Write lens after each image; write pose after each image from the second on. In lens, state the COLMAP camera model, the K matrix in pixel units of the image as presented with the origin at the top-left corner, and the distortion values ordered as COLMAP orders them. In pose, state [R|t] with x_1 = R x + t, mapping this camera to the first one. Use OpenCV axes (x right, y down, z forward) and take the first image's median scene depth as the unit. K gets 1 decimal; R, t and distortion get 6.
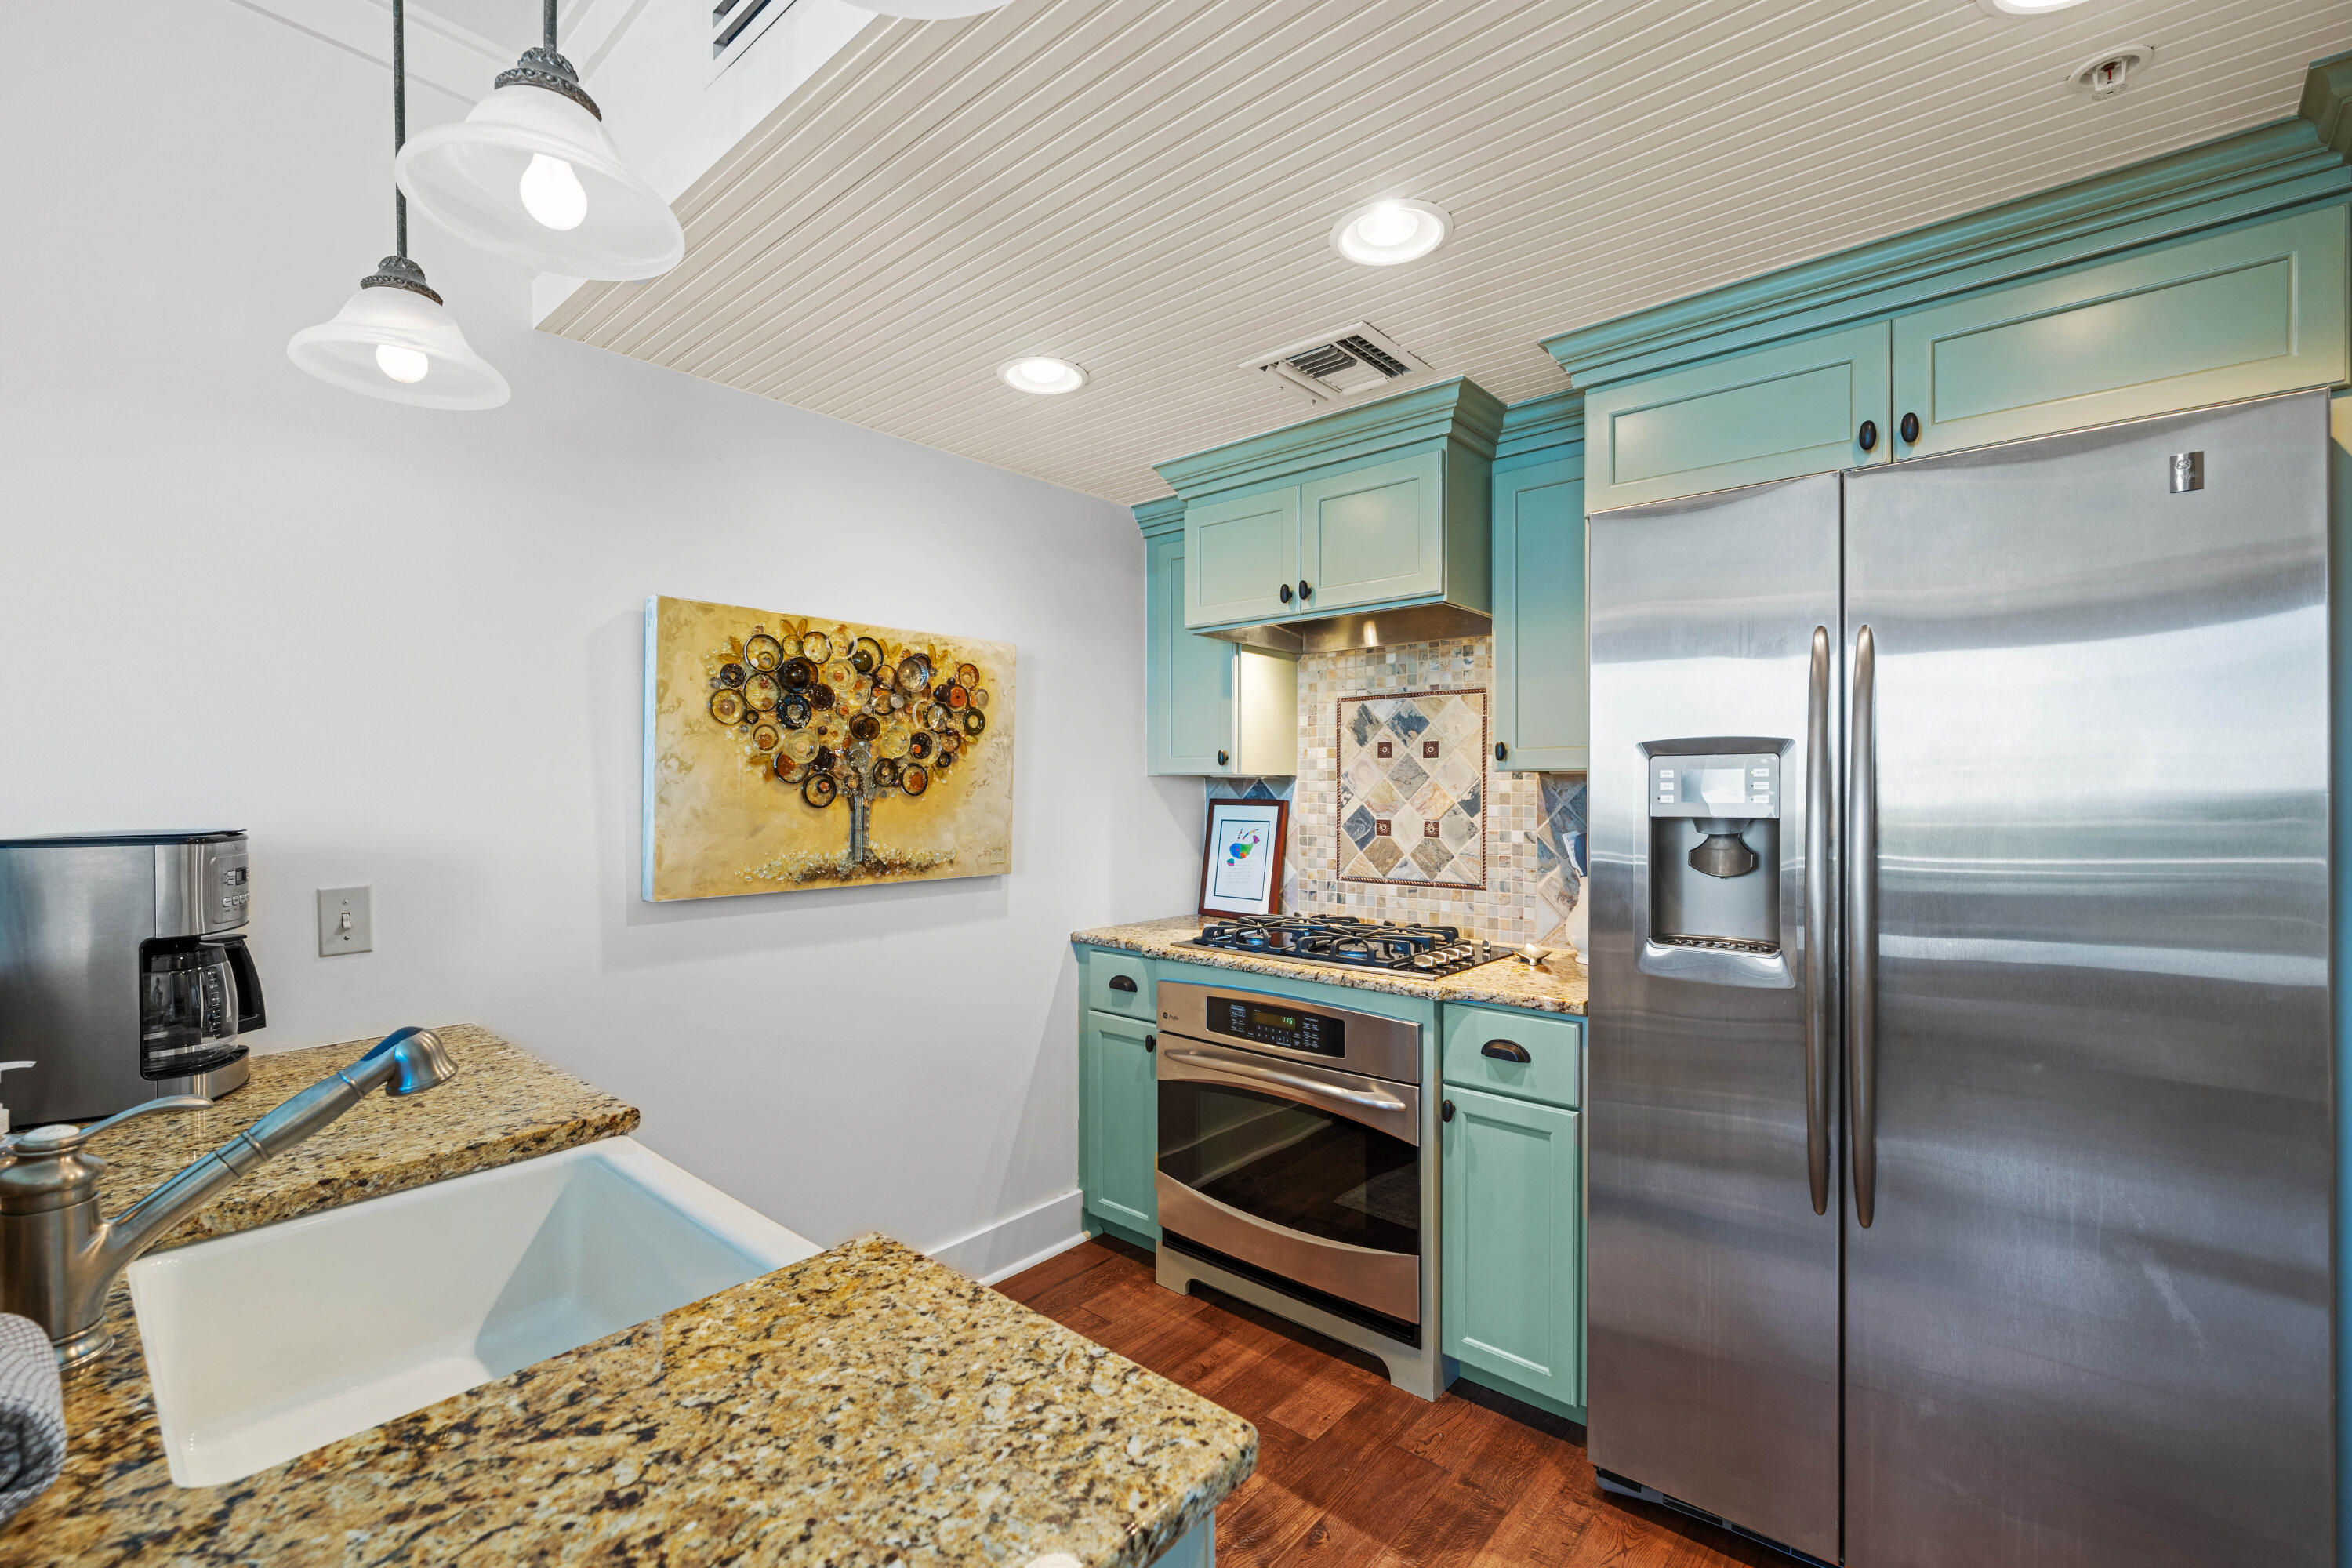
lens RADIAL K [[997.6, 0, 1179.4], [0, 997.6, 794.7], [0, 0, 1]] dist [0.000574, 0.000007]
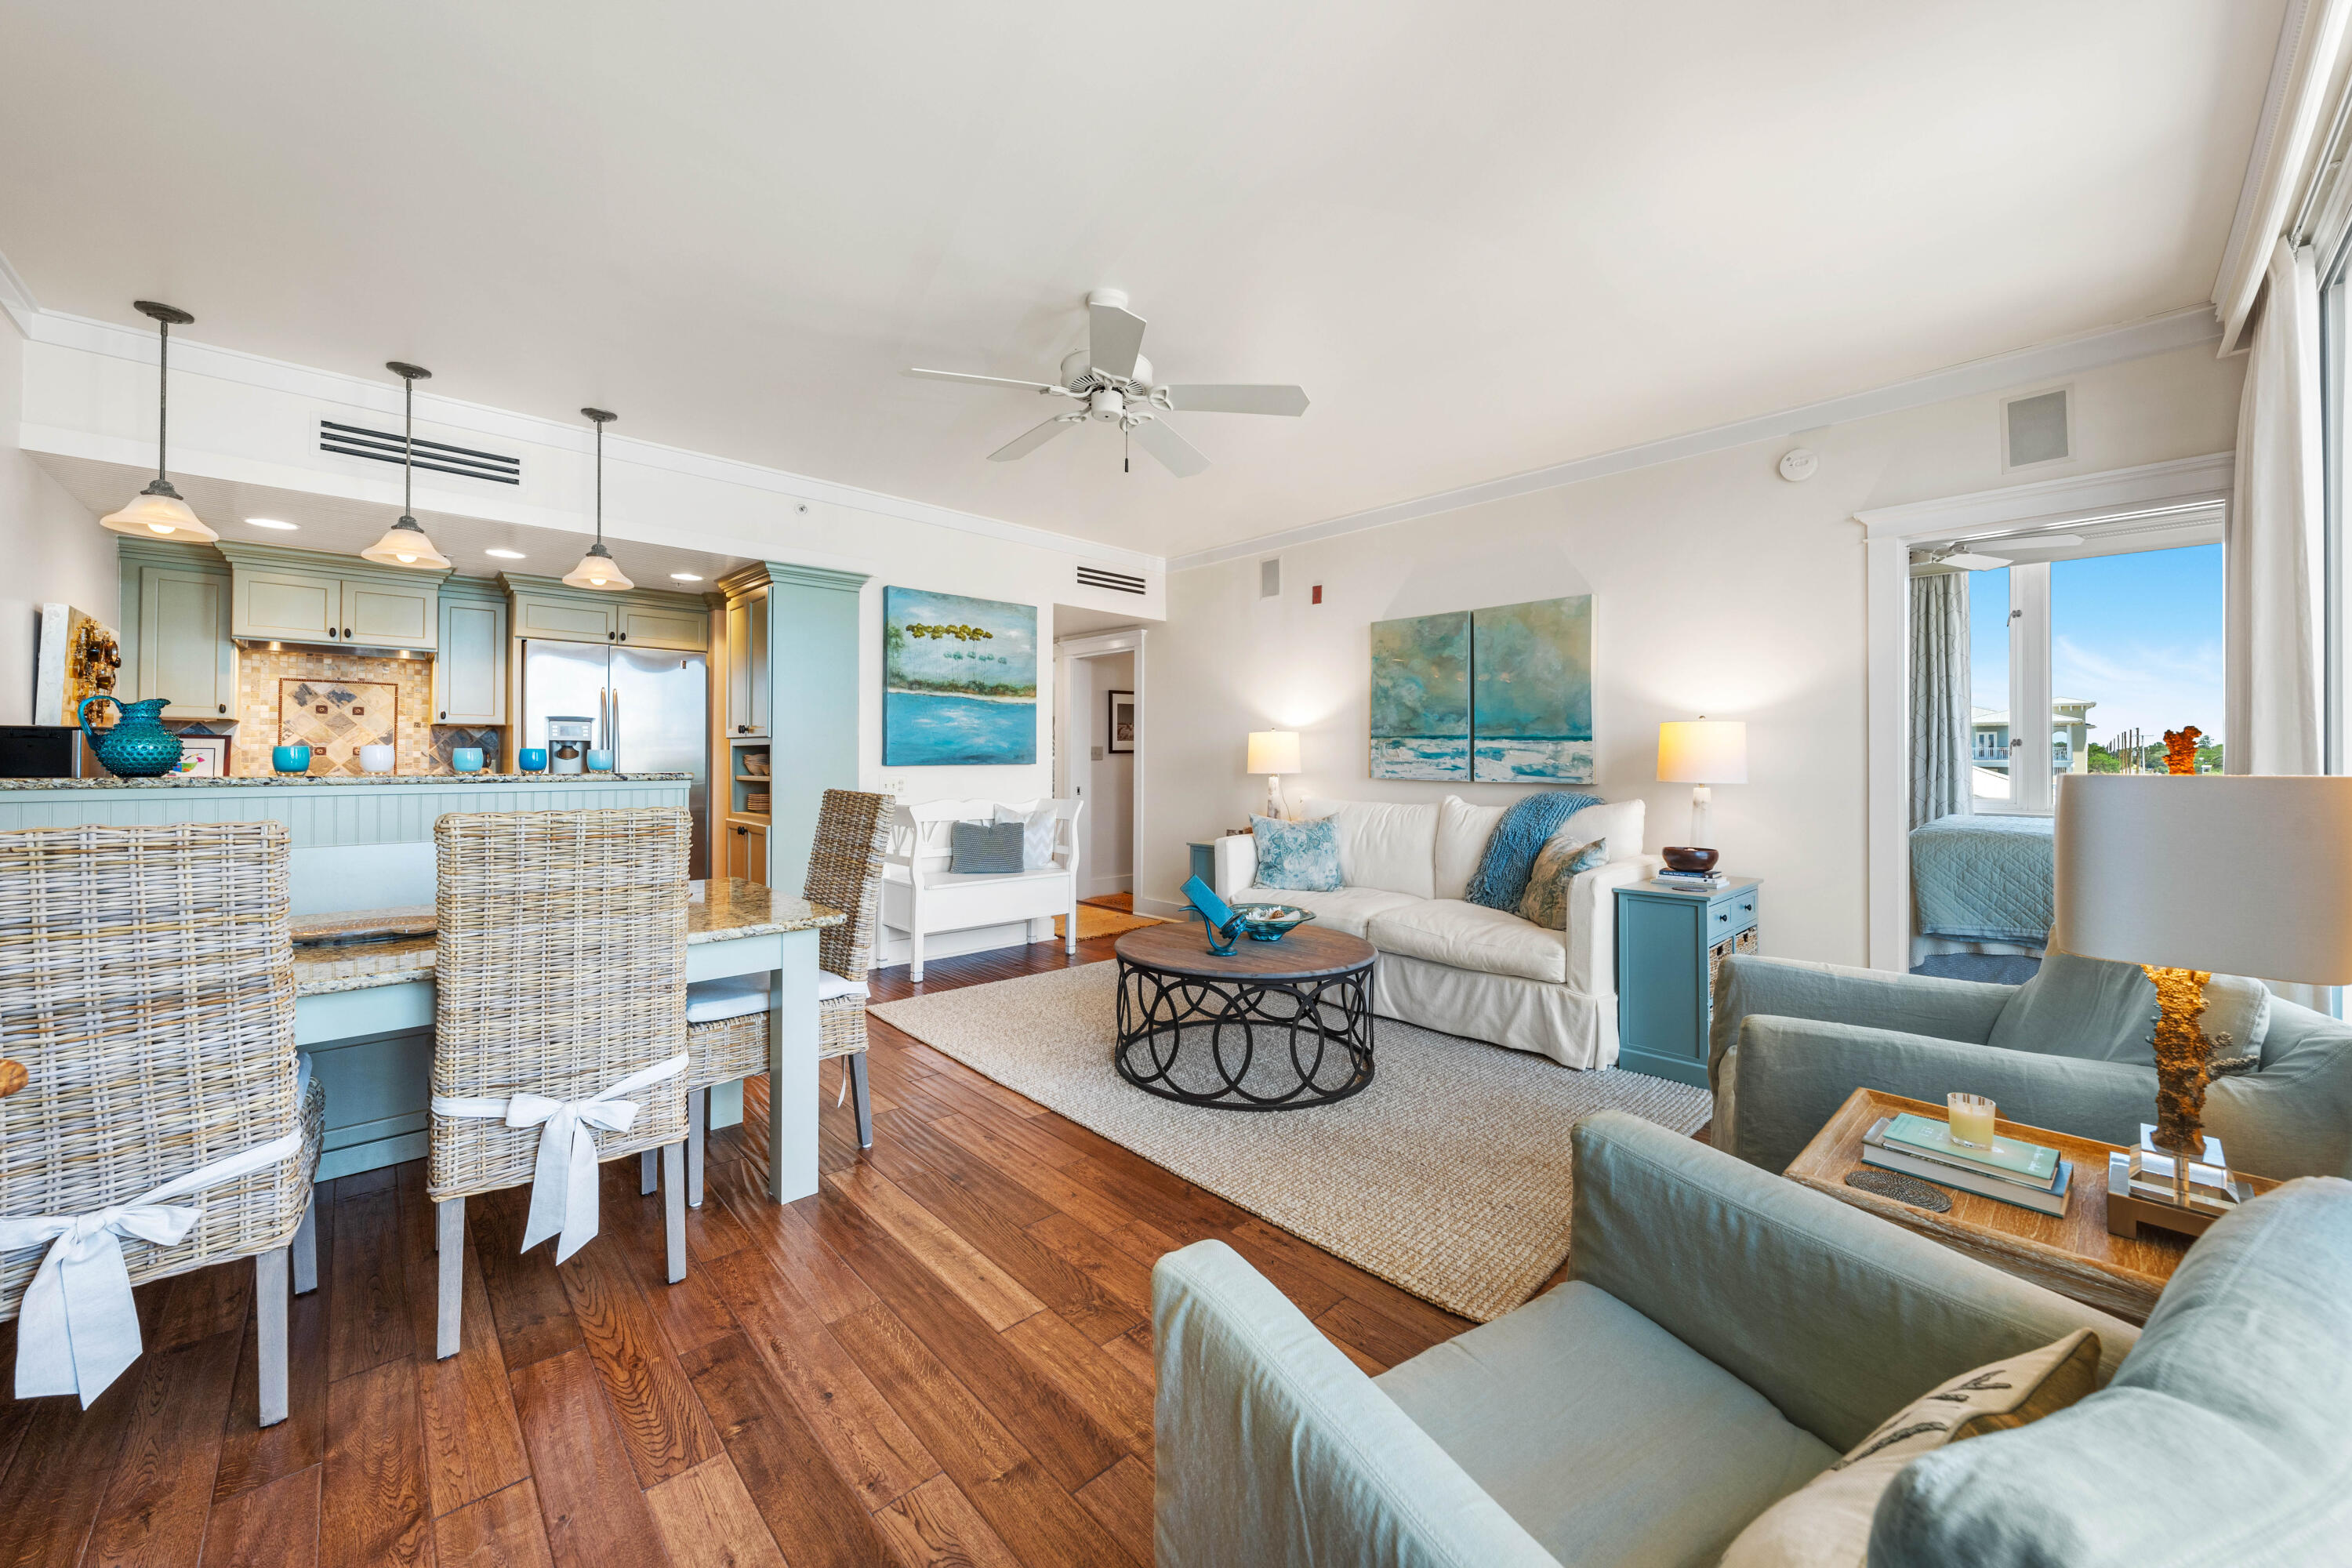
lens RADIAL K [[875.1, 0, 1166.8], [0, 875.1, 748.9], [0, 0, 1]] dist [0.002684, 0.000129]
pose [[0.103347, 0.013136, 0.994559, -1.438410], [0.003931, 0.999900, -0.013615, 0.065494], [-0.994638, 0.005316, 0.103285, -0.846341]]
